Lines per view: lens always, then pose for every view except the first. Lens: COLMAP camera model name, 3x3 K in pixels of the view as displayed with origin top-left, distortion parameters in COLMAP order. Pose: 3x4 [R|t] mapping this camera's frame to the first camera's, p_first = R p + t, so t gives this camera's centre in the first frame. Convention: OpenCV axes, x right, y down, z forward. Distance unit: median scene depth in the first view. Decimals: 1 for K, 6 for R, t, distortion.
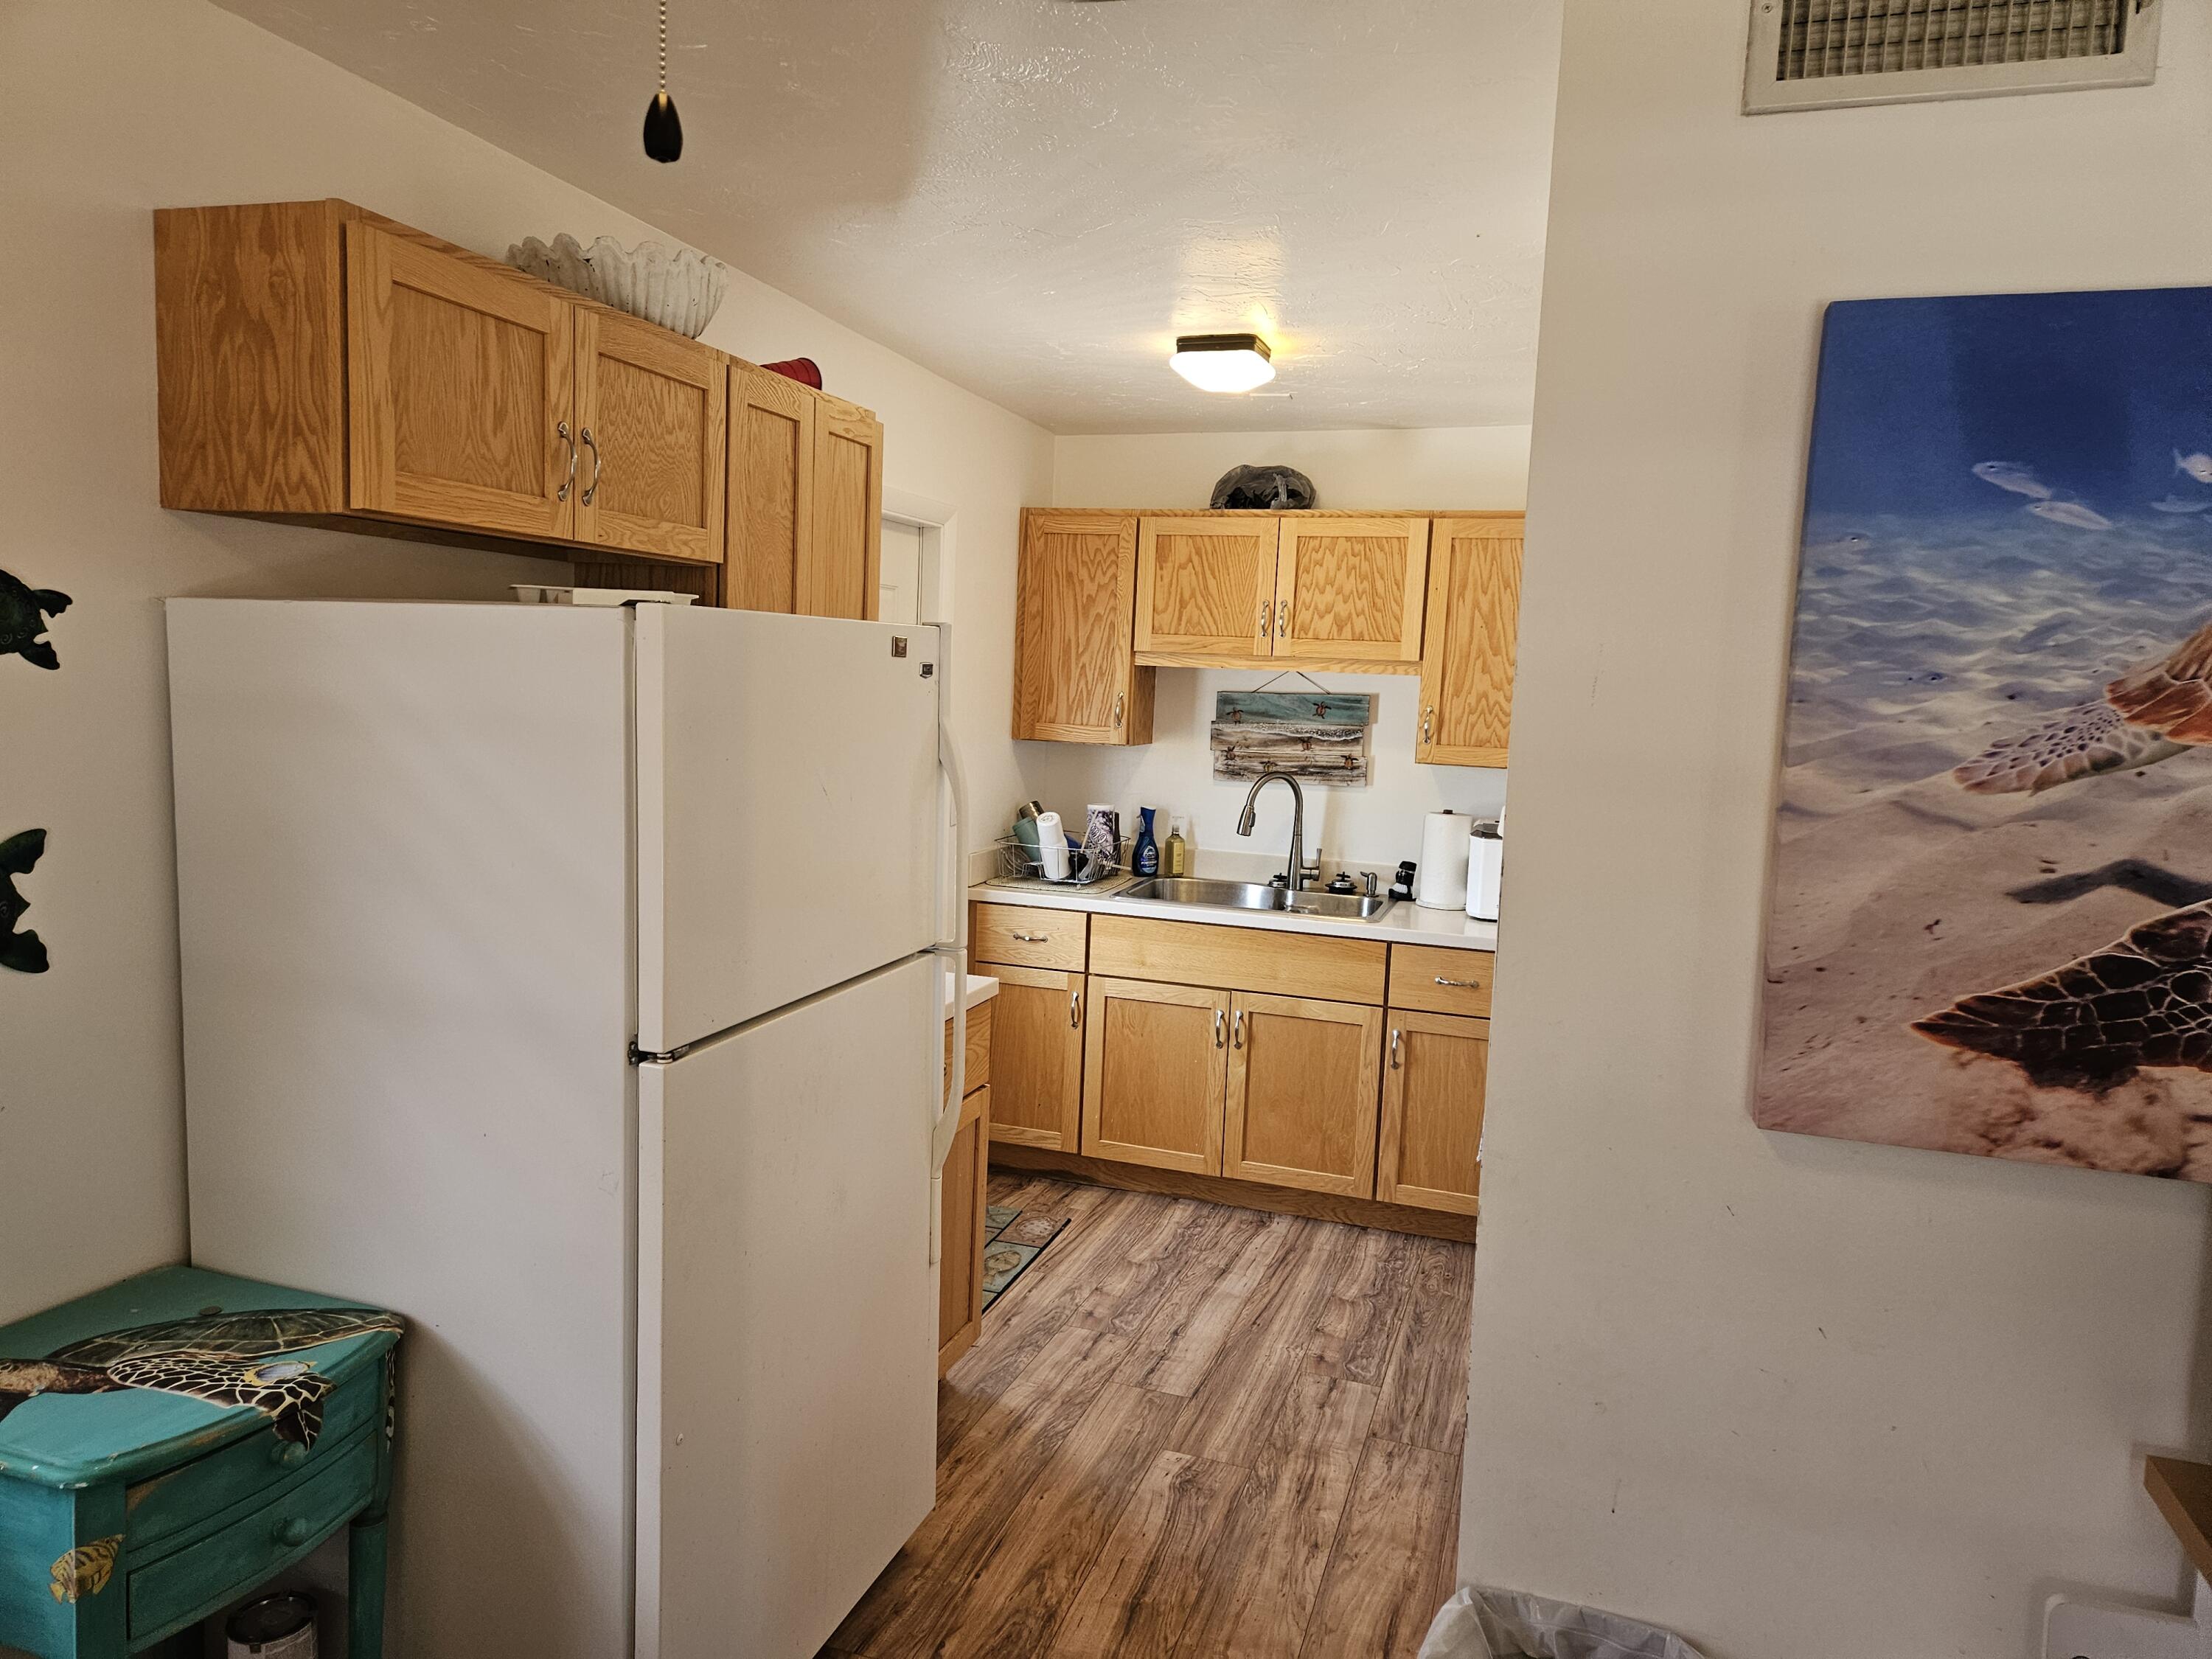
lens RADIAL K [[1459.6, 0, 1094.4], [0, 1459.6, 817.1], [0, 0, 1]] dist [0.075432, -0.073720]
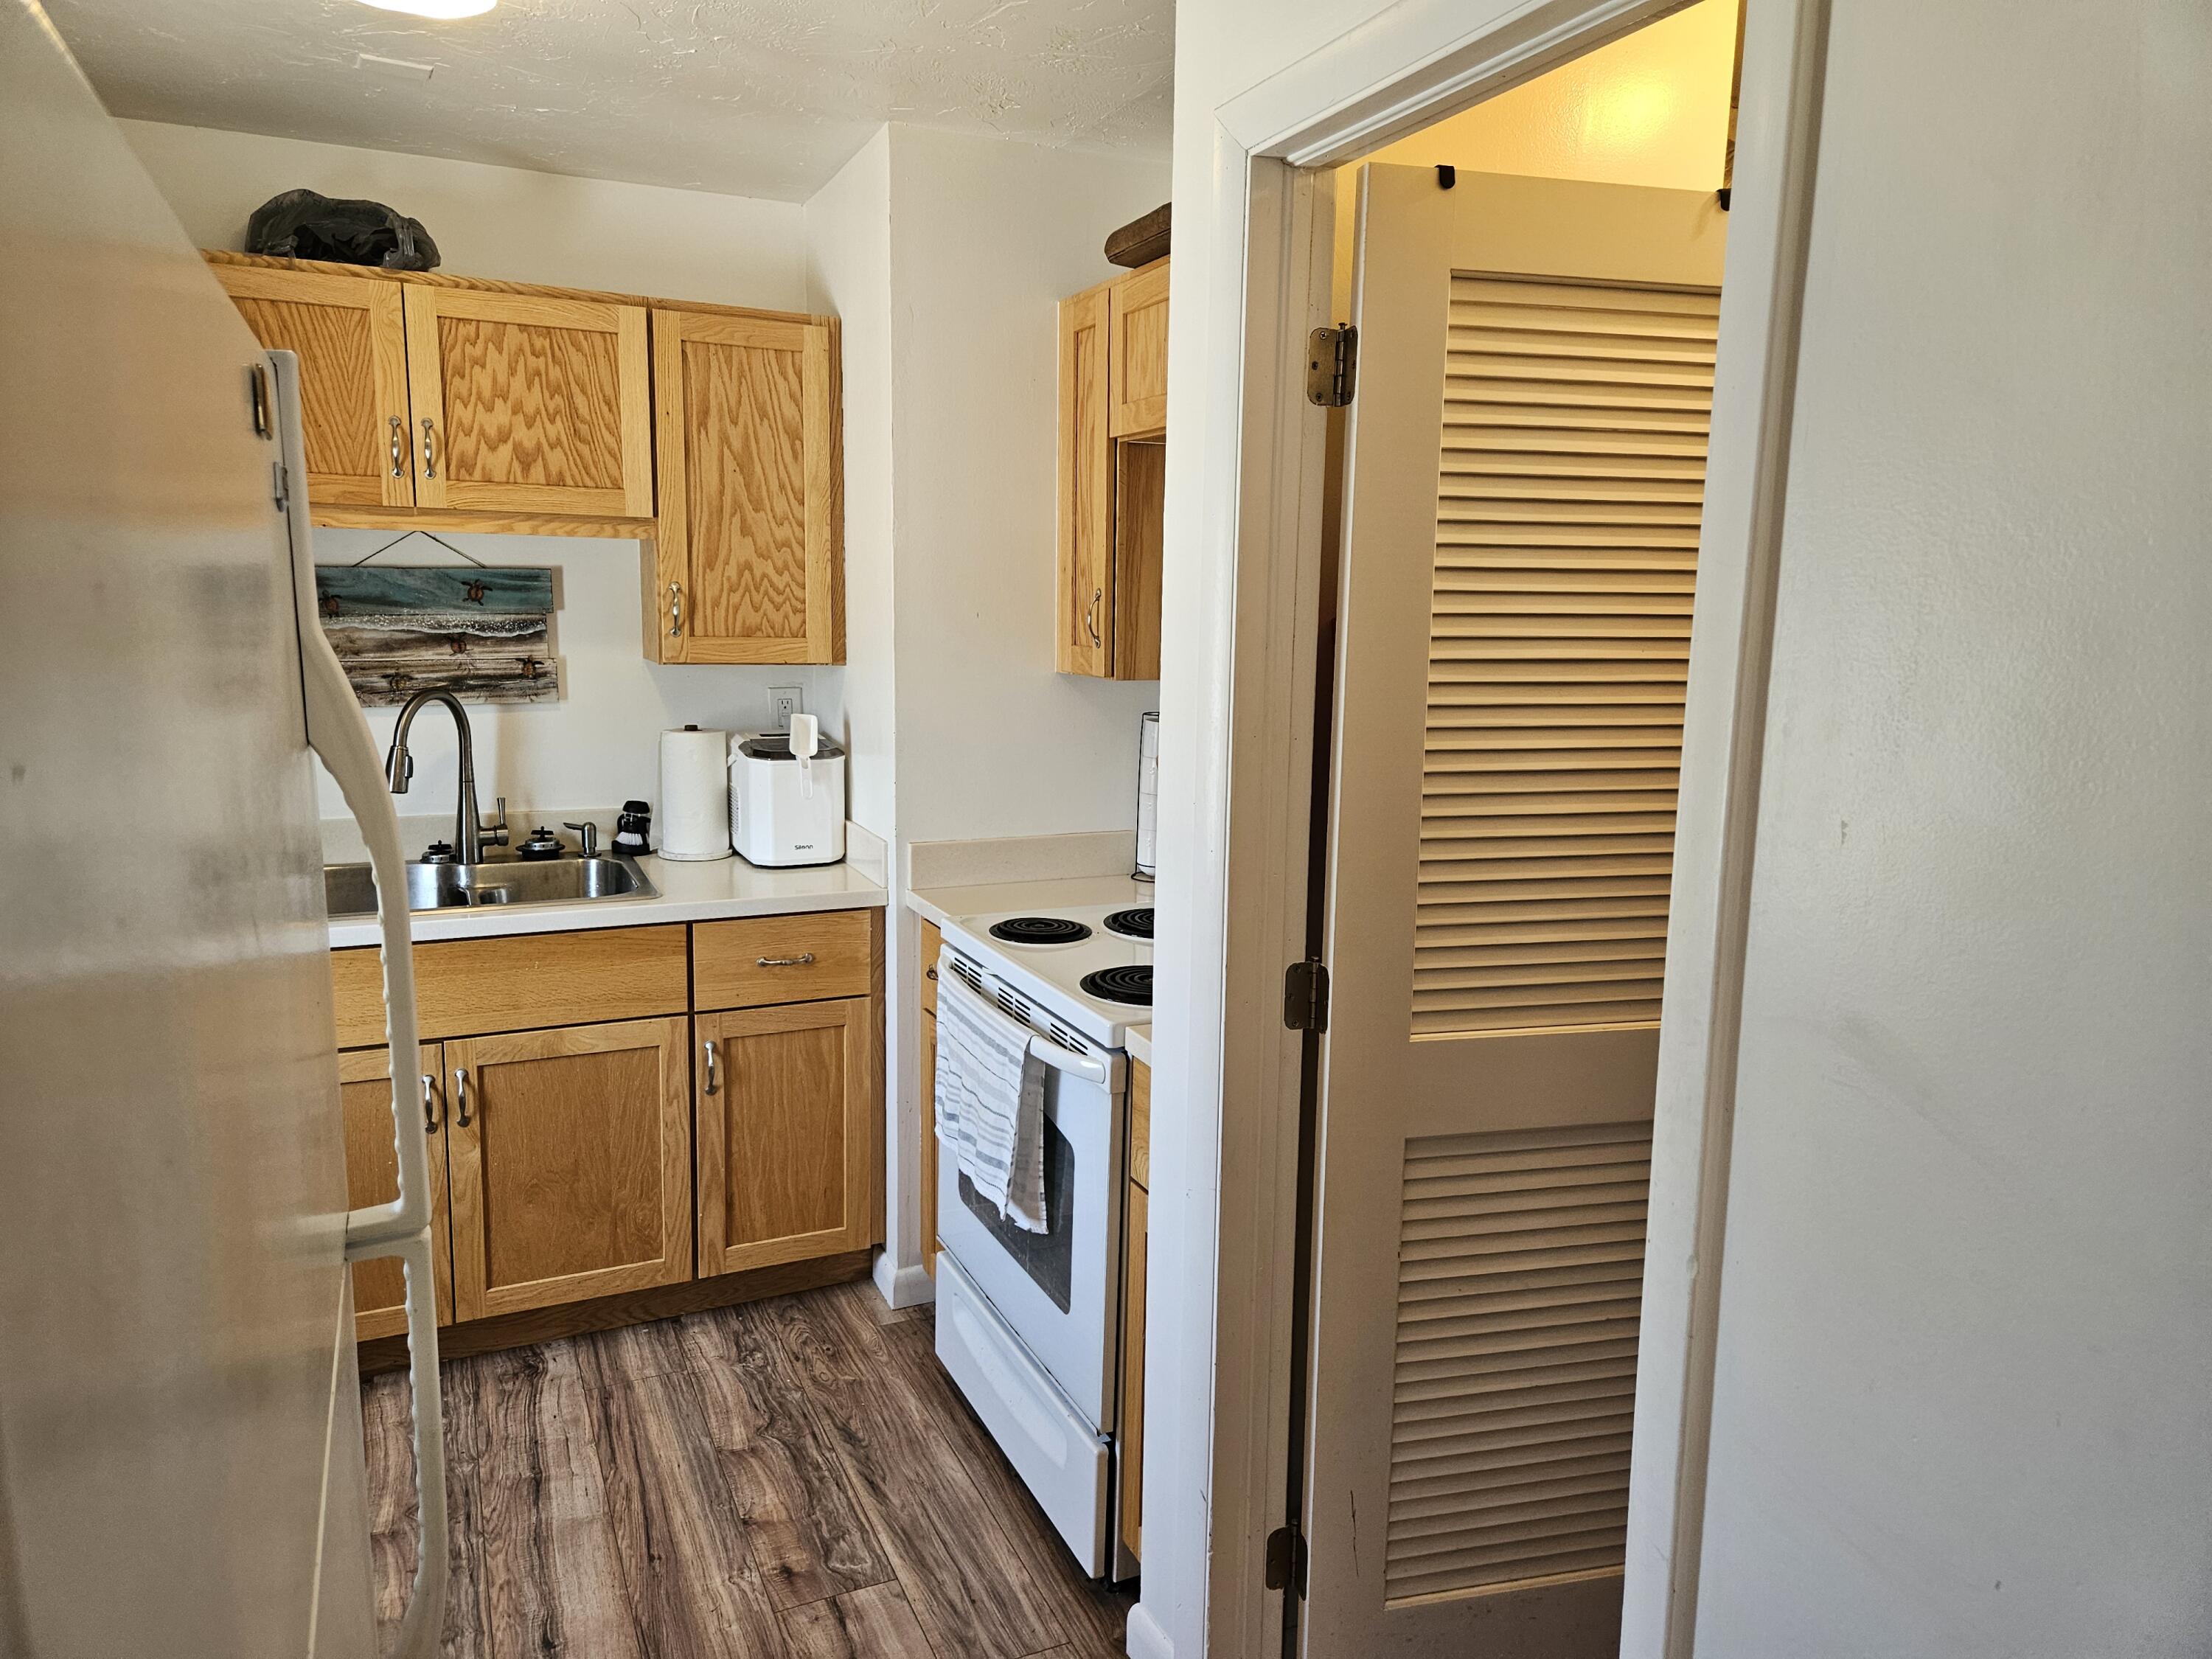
lens RADIAL K [[1459.6, 0, 1094.4], [0, 1459.6, 817.1], [0, 0, 1]] dist [0.075432, -0.073720]
pose [[0.726270, -0.132346, 0.674550, -0.120560], [0.078089, 0.990823, 0.110322, -0.025980], [-0.682960, -0.027449, 0.729940, 0.340733]]
